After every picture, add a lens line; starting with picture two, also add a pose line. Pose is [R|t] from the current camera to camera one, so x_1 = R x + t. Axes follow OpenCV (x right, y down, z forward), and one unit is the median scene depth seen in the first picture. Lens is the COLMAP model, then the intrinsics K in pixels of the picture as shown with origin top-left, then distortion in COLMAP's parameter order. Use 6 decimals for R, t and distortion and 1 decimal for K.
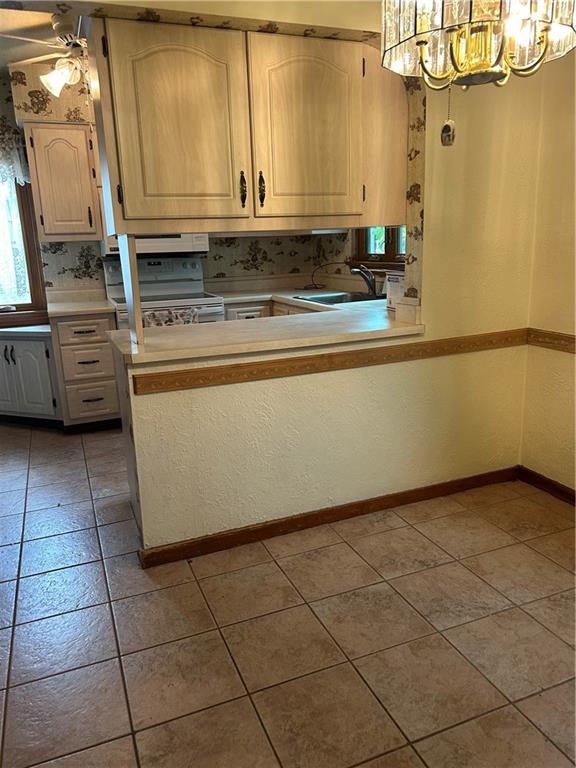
lens RADIAL K [[573.6, 0, 285.0], [0, 573.6, 385.1], [0, 0, 1]] dist [0.015110, -0.000566]
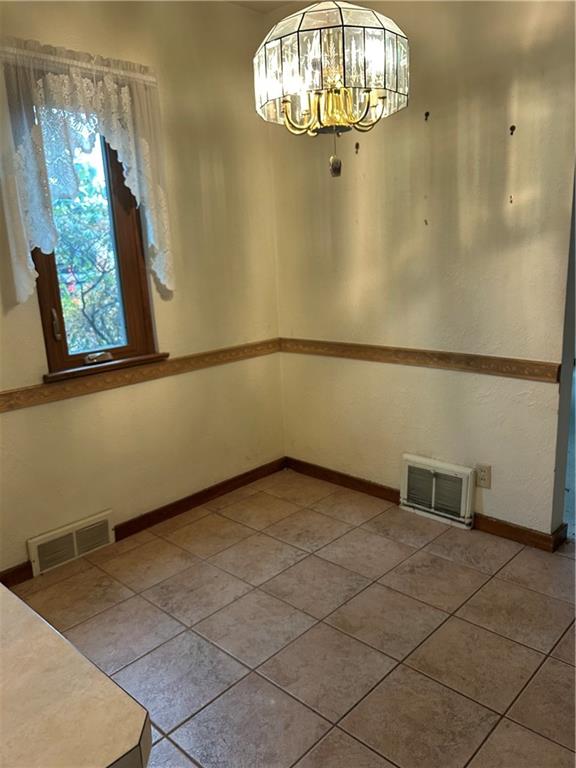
lens RADIAL K [[573.6, 0, 284.2], [0, 573.6, 383.6], [0, 0, 1]] dist [0.015110, -0.000566]
pose [[-0.399977, -0.144373, 0.905083, -0.677389], [0.277824, 0.921954, 0.269841, -0.314354], [-0.873403, 0.359384, -0.328650, 1.341342]]
